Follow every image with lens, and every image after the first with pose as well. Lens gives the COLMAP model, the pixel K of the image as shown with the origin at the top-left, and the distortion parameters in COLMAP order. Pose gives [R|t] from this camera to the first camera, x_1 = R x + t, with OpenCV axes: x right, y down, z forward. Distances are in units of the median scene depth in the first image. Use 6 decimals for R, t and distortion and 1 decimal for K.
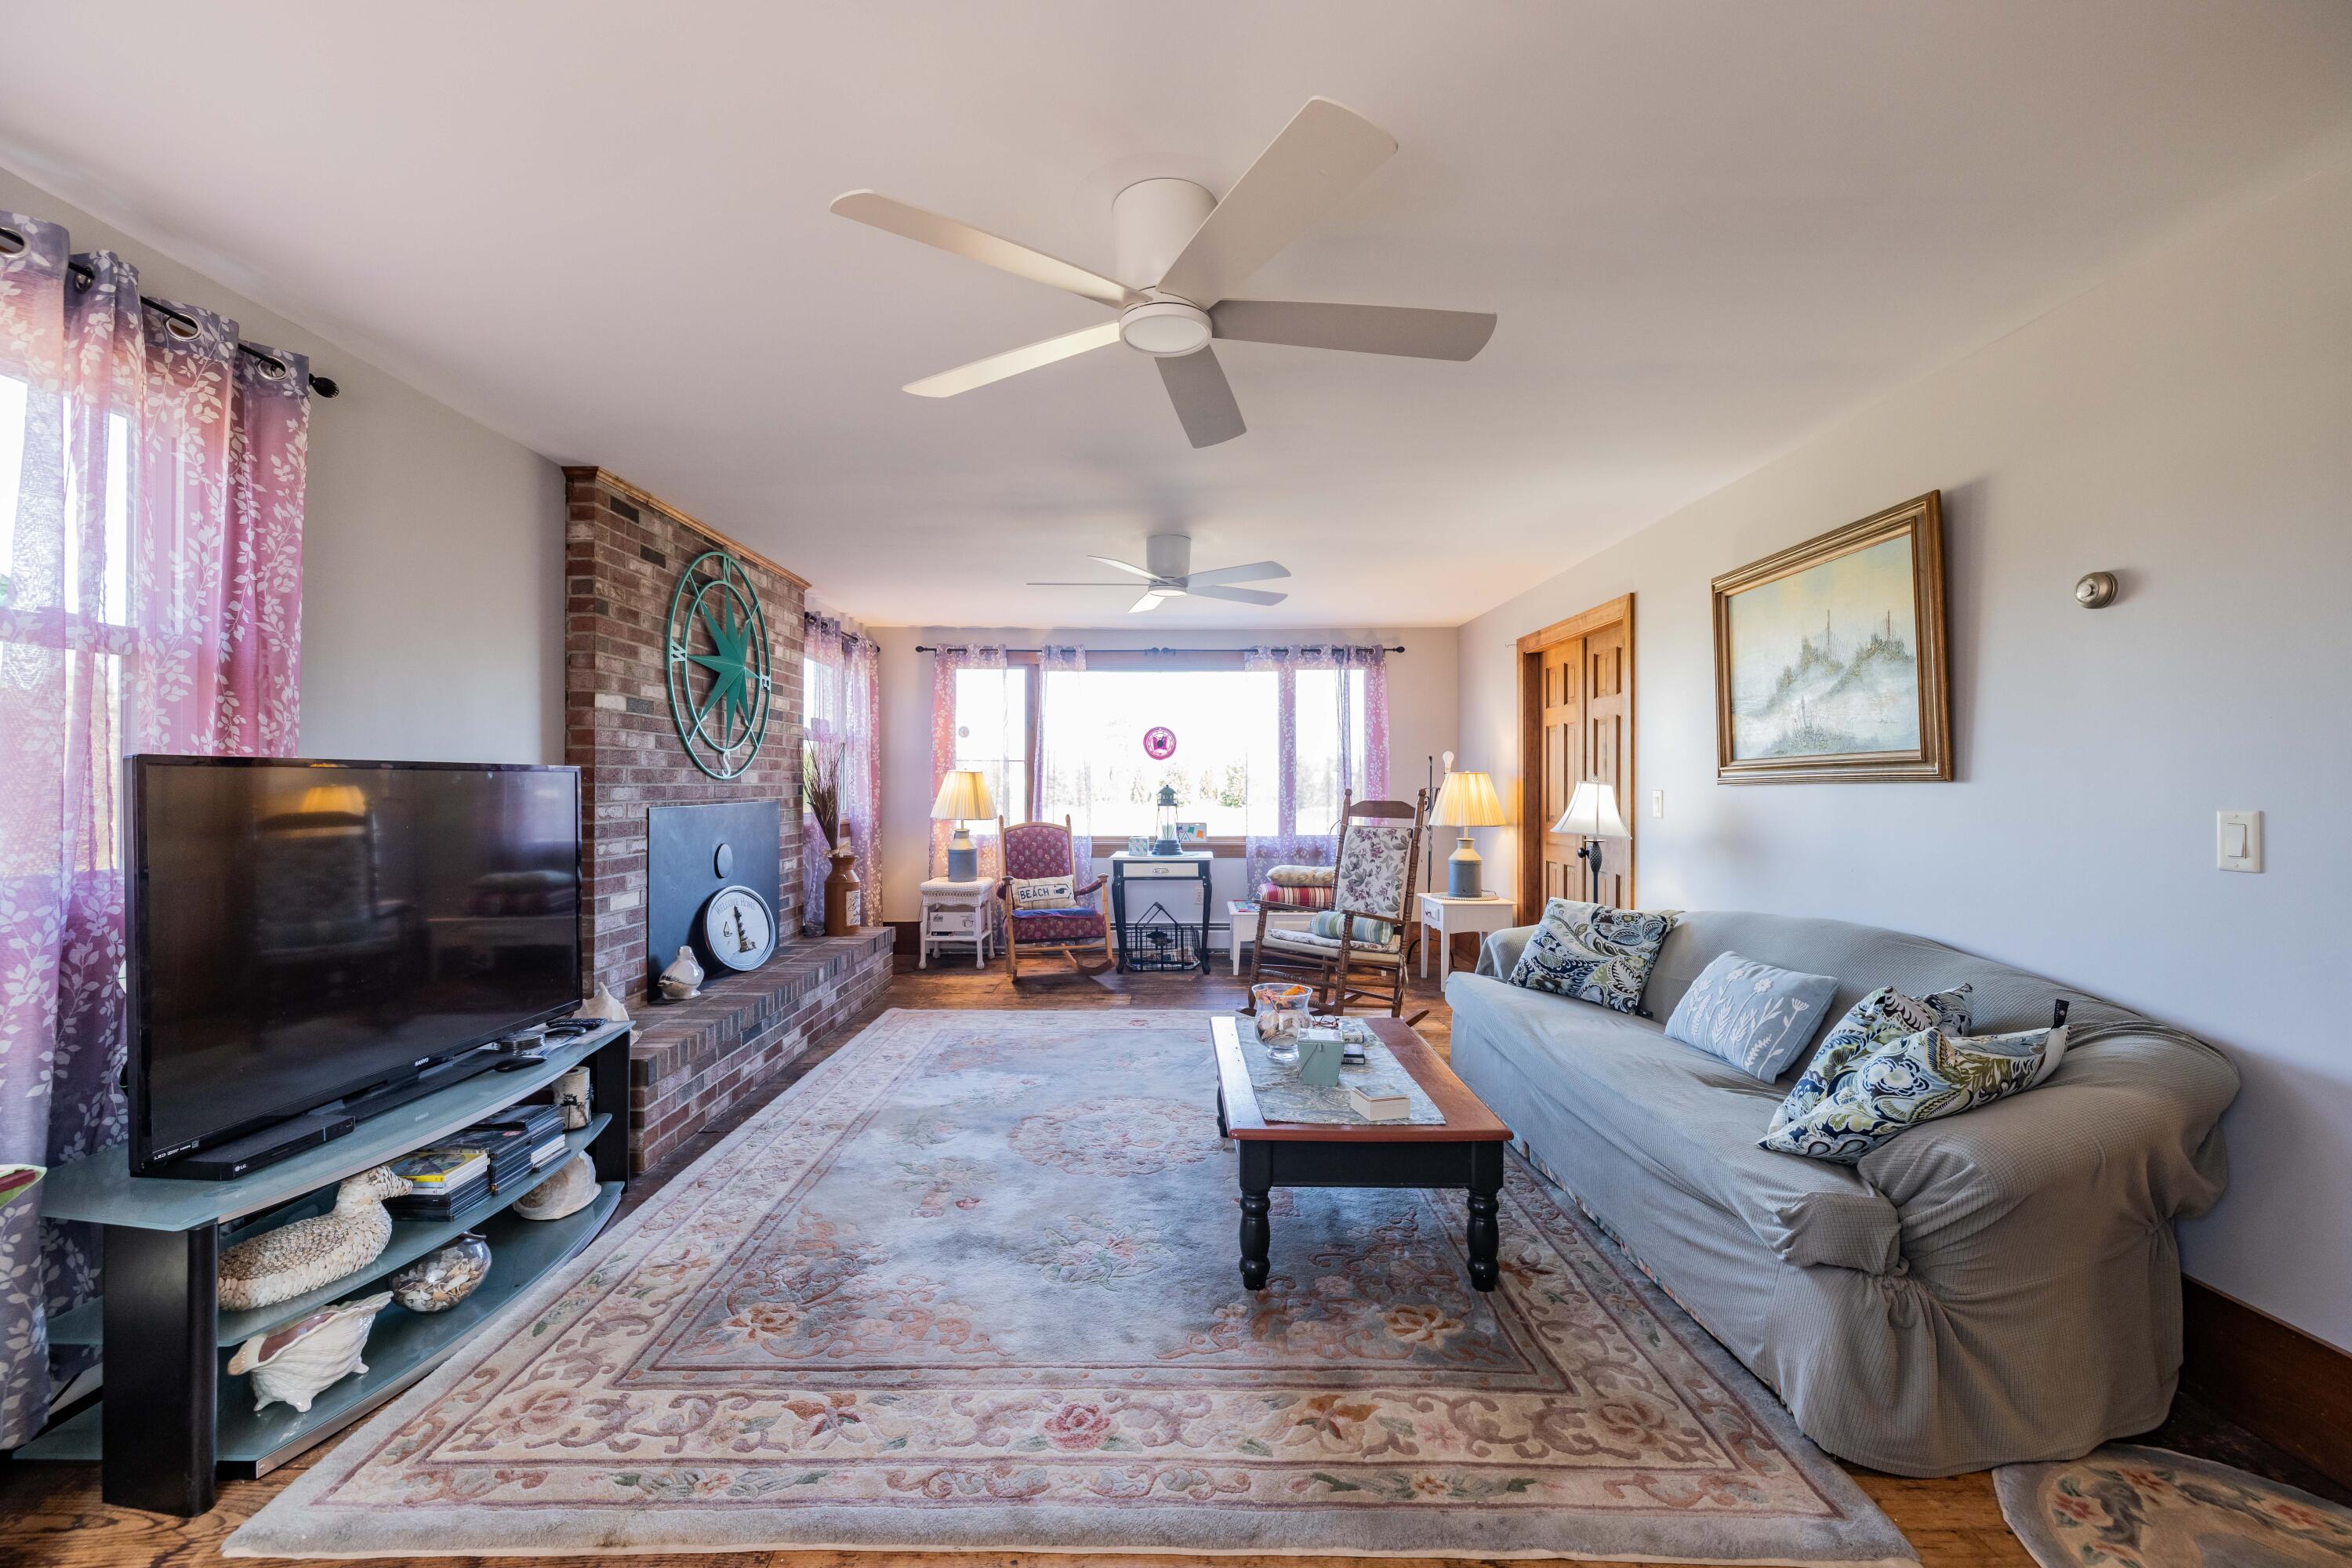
lens RADIAL K [[980.0, 0, 1159.1], [0, 980.0, 782.5], [0, 0, 1]] dist [0.001246, -0.000443]
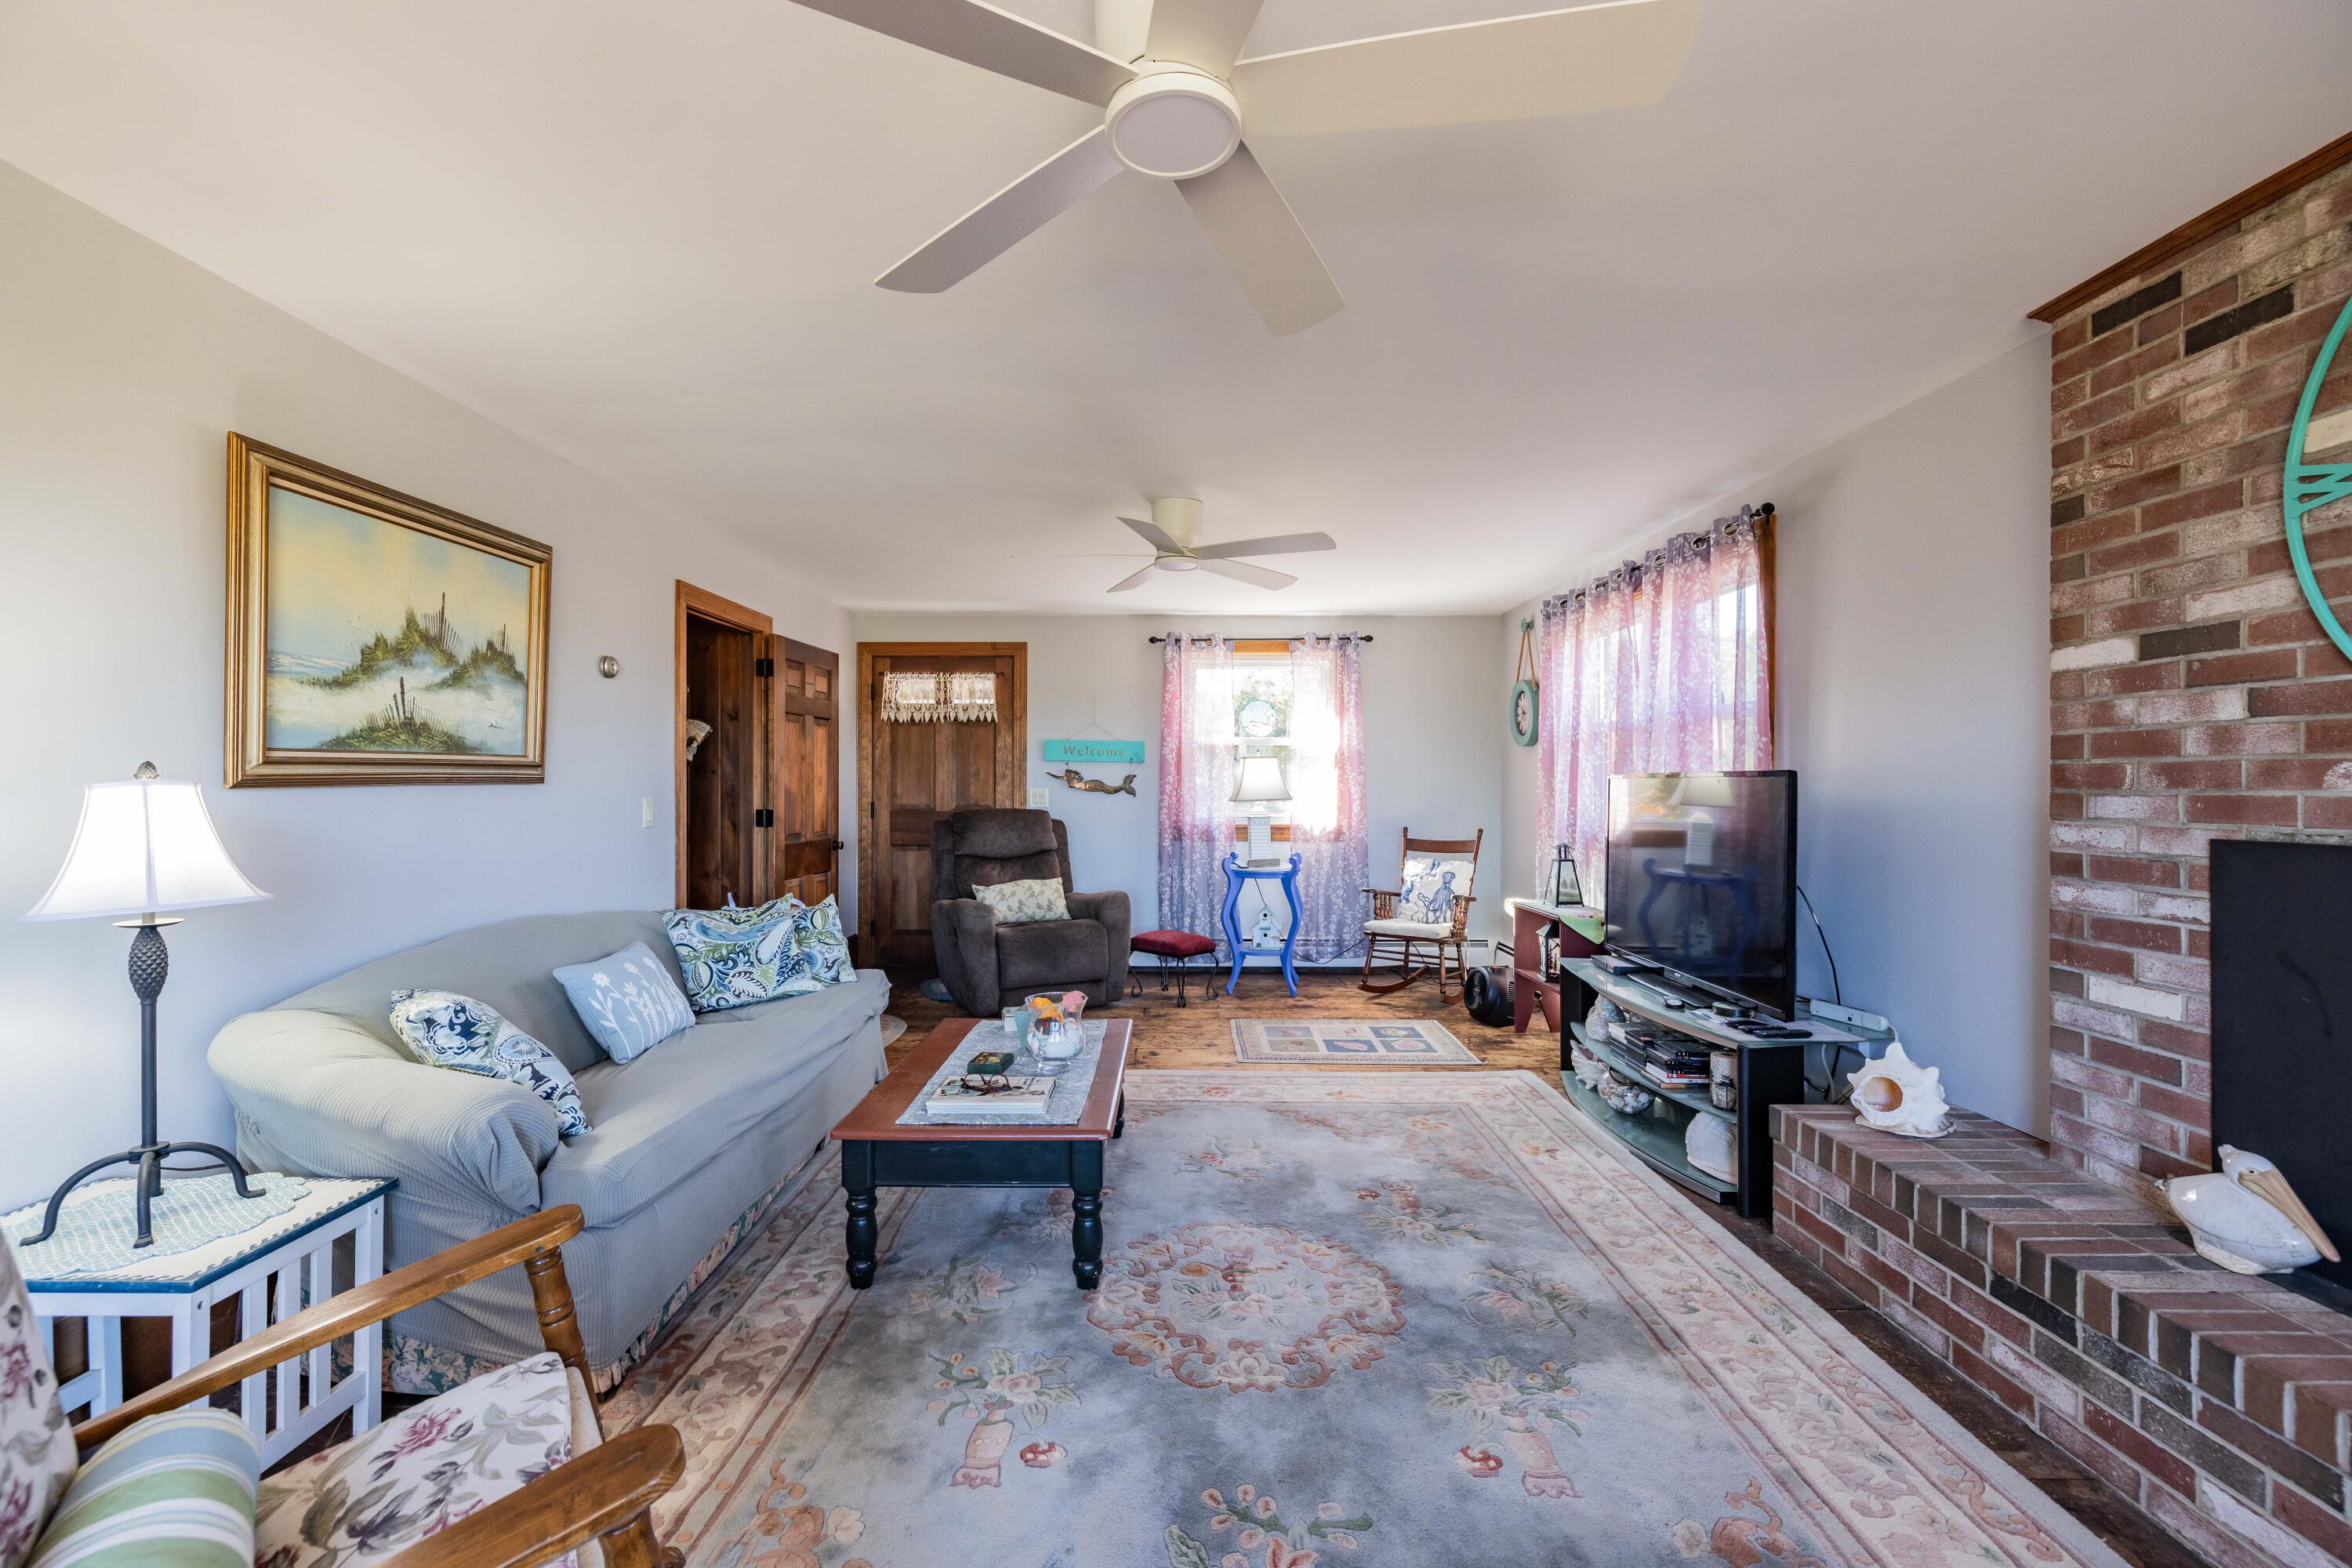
lens RADIAL K [[980.0, 0, 1166.0], [0, 980.0, 785.3], [0, 0, 1]] dist [0.001246, -0.000443]
pose [[-0.999984, -0.002099, 0.005238, 0.010869], [-0.002096, 0.999998, 0.000484, -0.000744], [-0.005239, 0.000473, -0.999986, 1.733563]]
